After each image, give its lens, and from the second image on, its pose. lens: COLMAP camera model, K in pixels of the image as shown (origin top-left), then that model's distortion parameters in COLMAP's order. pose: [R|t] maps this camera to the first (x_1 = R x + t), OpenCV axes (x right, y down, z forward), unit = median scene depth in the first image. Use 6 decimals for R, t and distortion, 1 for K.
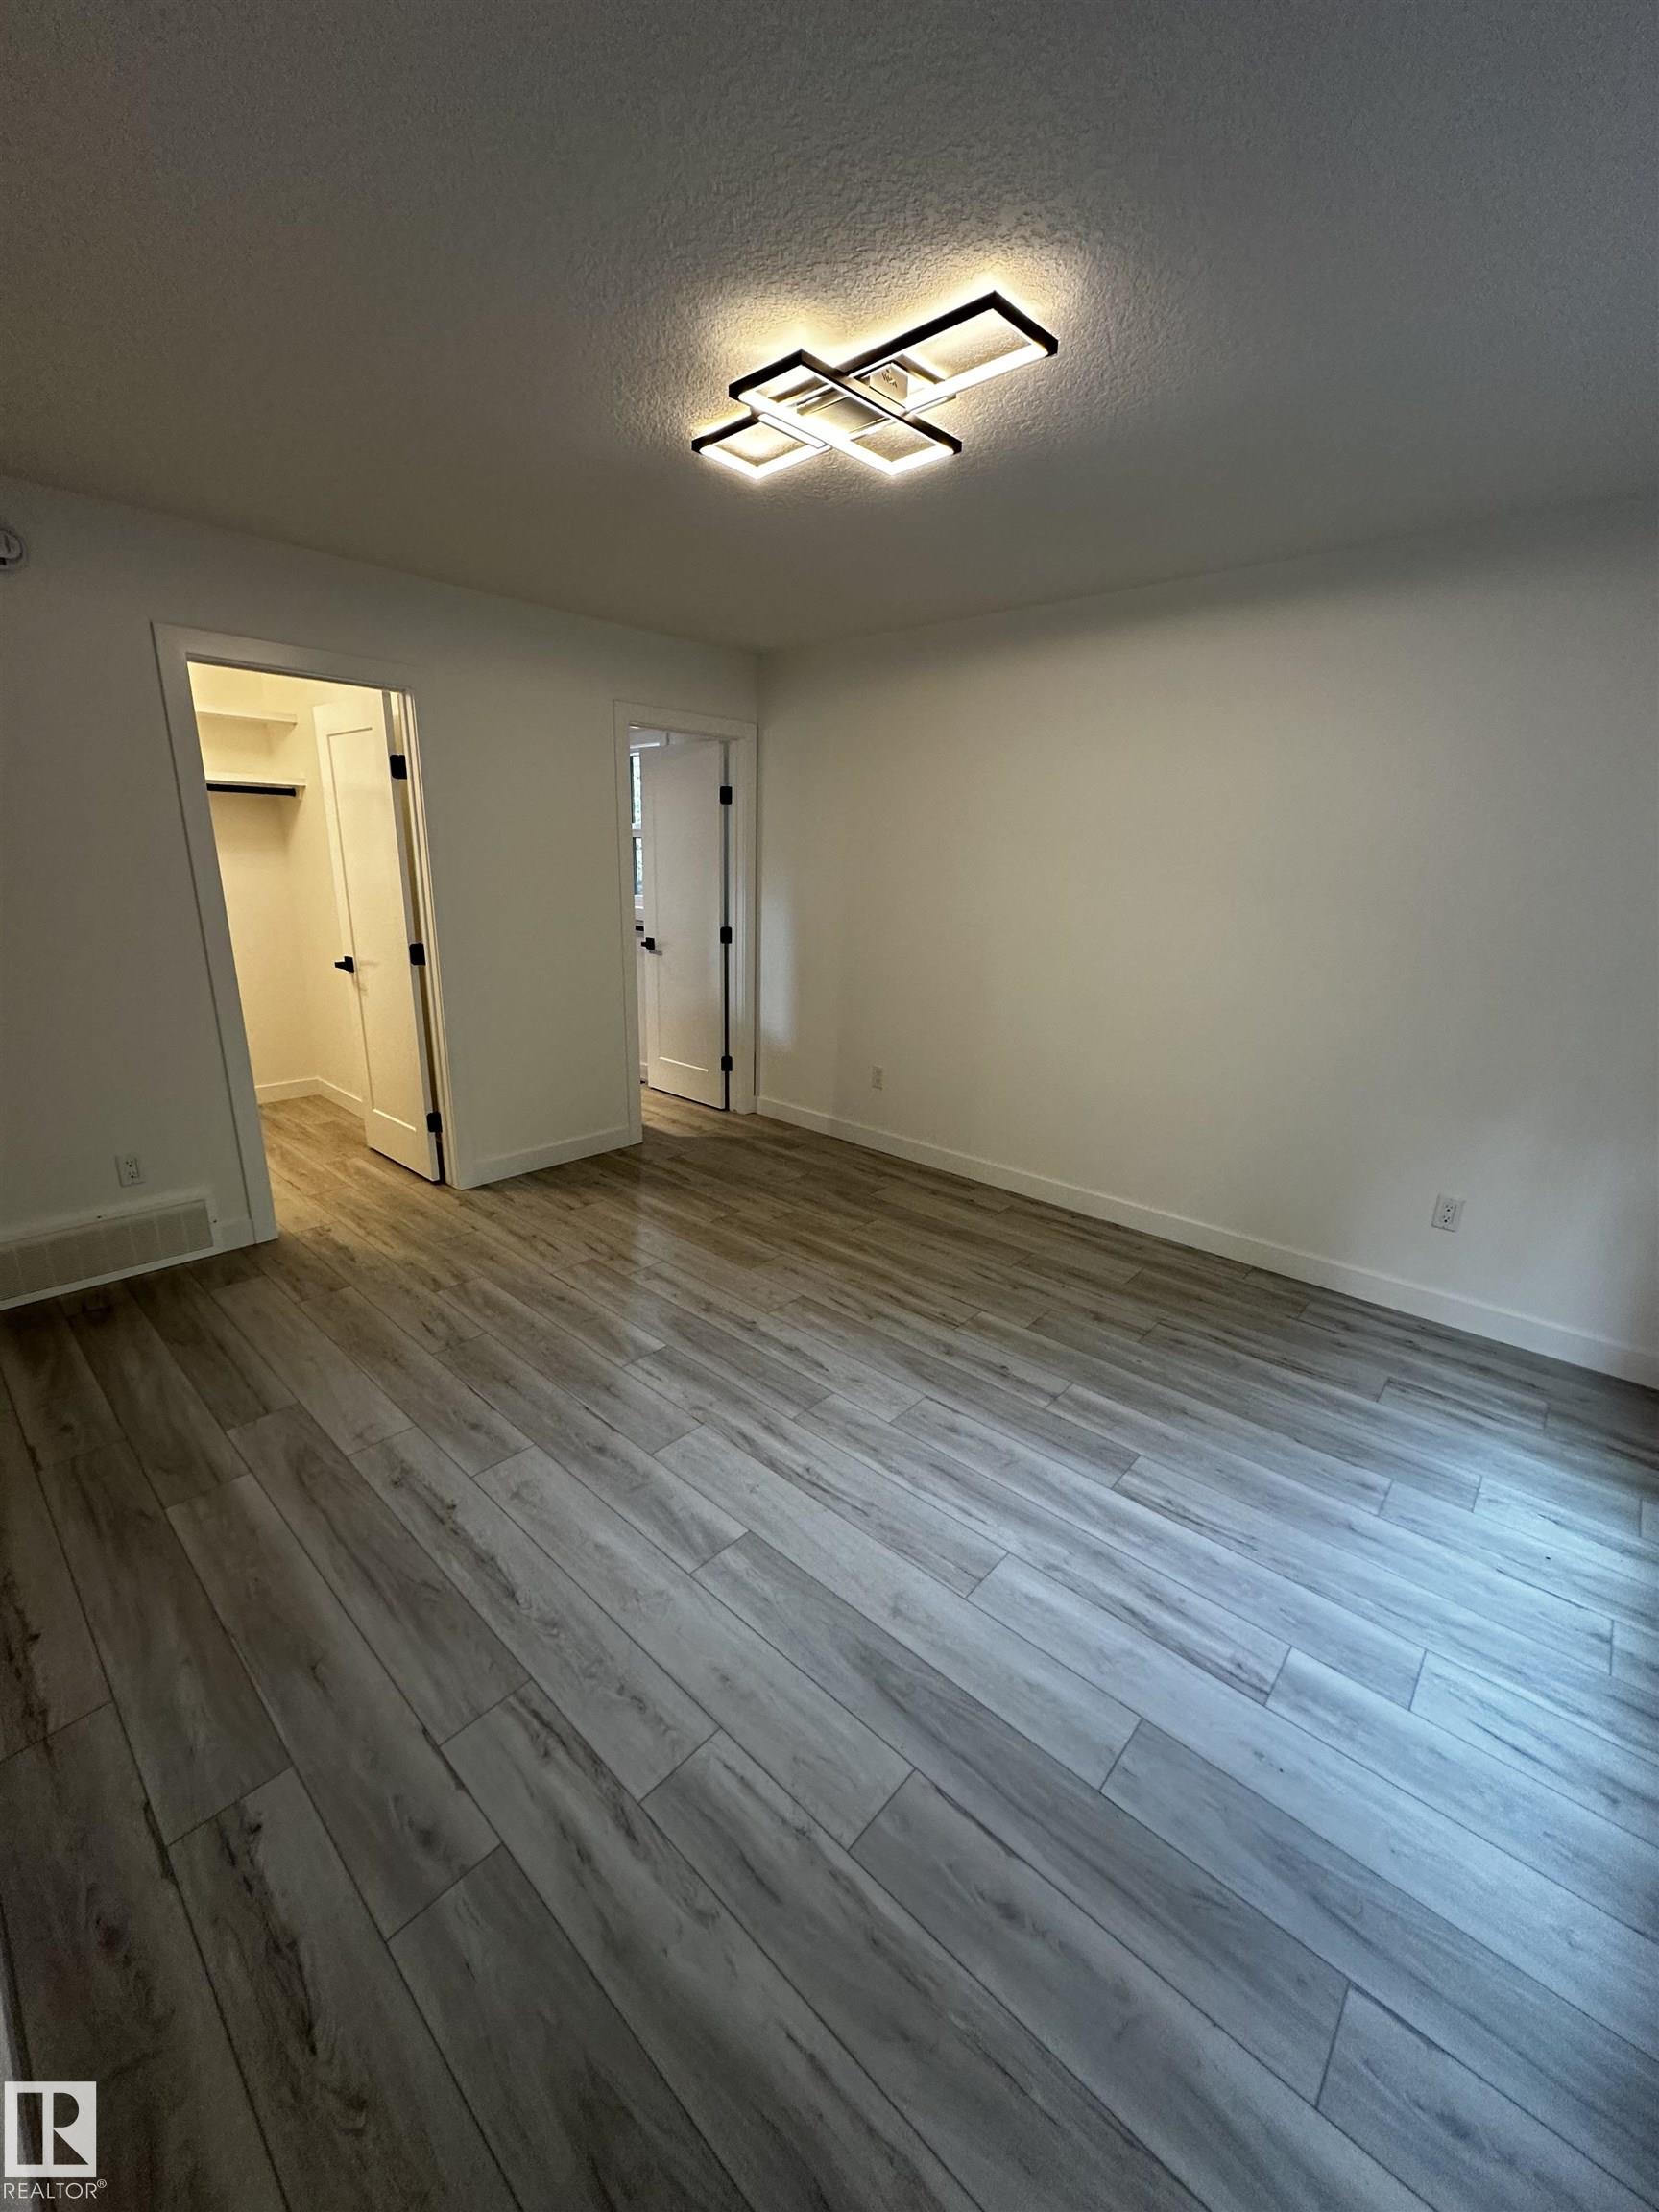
lens RADIAL K [[878.9, 0, 829.5], [0, 878.9, 1106.0], [0, 0, 1]] dist [-0.001344, -0.000110]
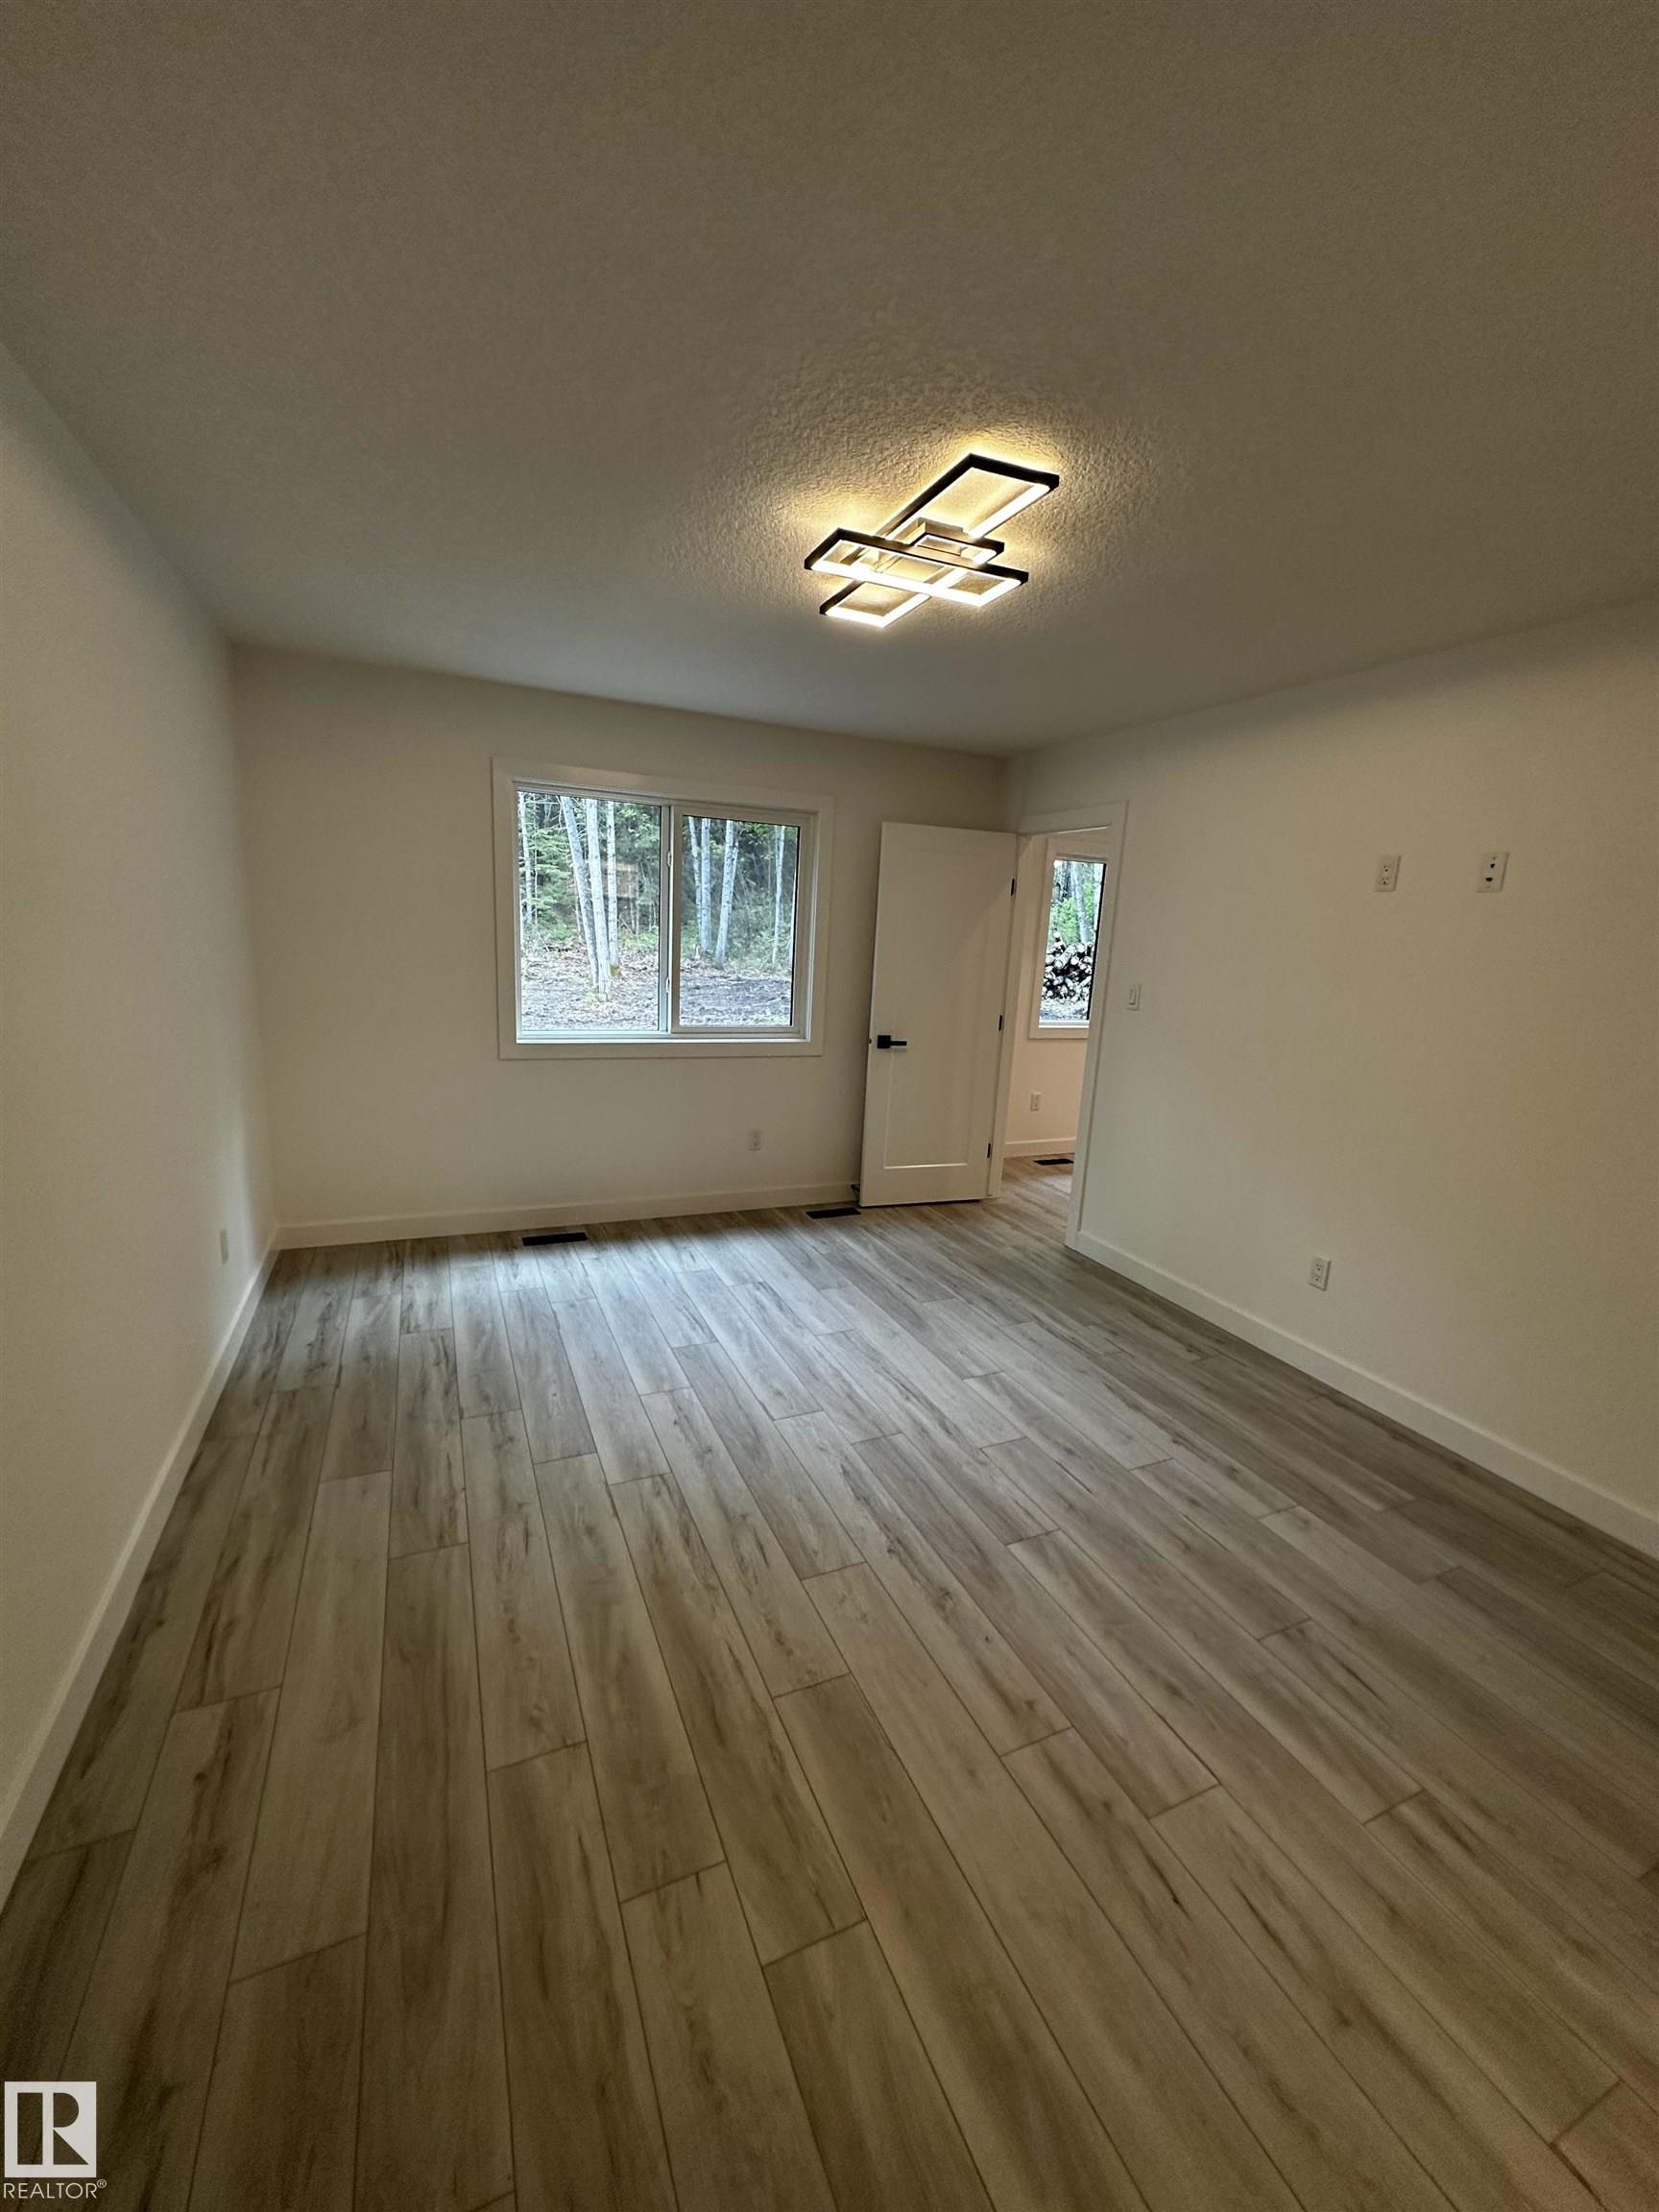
lens RADIAL K [[878.9, 0, 829.5], [0, 878.9, 1106.0], [0, 0, 1]] dist [-0.001344, -0.000110]
pose [[-0.913573, -0.153627, 0.376541, -0.316770], [0.036575, 0.891111, 0.452308, -0.527541], [-0.405027, 0.426989, -0.808476, 1.759687]]
